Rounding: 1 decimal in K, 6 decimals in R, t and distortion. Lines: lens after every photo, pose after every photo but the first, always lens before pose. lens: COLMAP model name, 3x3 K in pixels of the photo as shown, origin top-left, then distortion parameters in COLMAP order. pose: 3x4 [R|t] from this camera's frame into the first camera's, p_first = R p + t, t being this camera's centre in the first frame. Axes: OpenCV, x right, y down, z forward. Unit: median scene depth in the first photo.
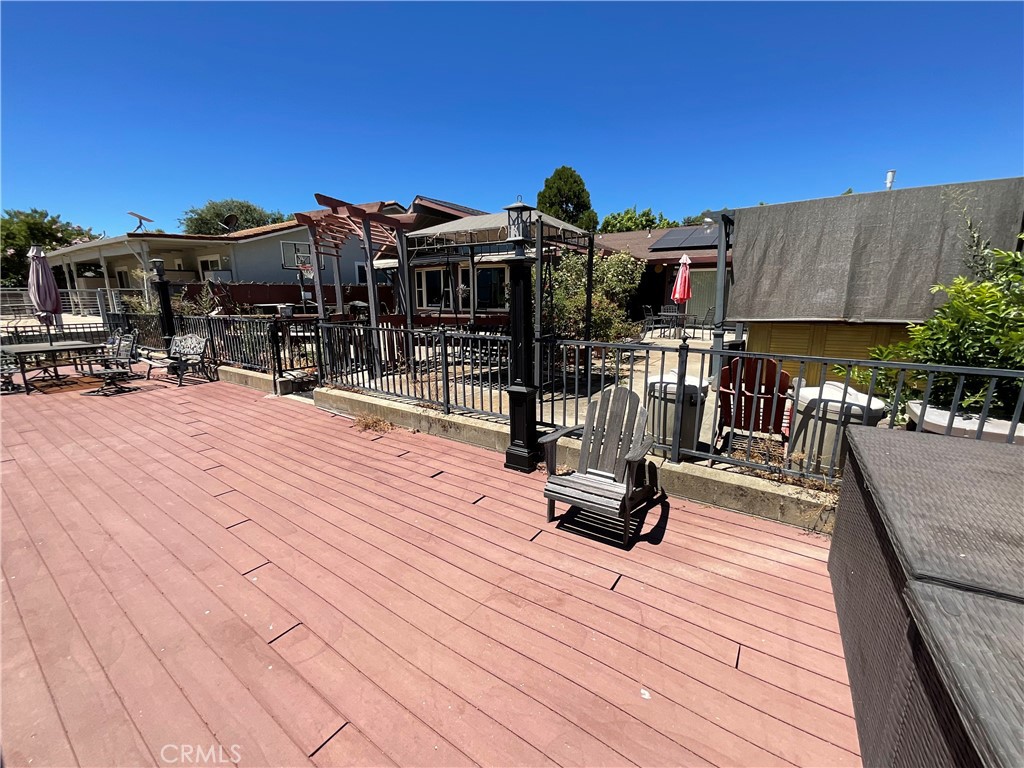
lens RADIAL K [[417.7, 0, 514.6], [0, 417.7, 385.6], [0, 0, 1]] dist [0.003864, -0.000257]
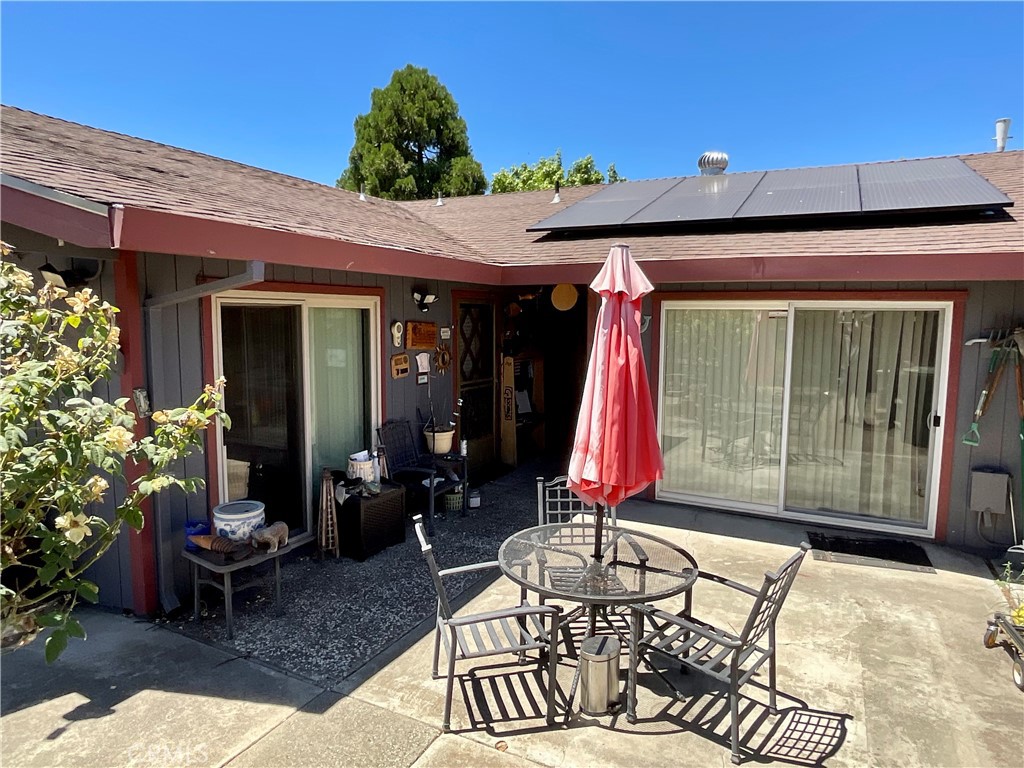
lens RADIAL K [[635.0, 0, 511.6], [0, 635.0, 381.4], [0, 0, 1]] dist [-0.000237, -0.000018]
pose [[0.991699, -0.006132, 0.128431, 0.137814], [0.018948, 0.994926, -0.098806, -0.097927], [-0.127174, 0.100419, 0.986784, 0.315544]]
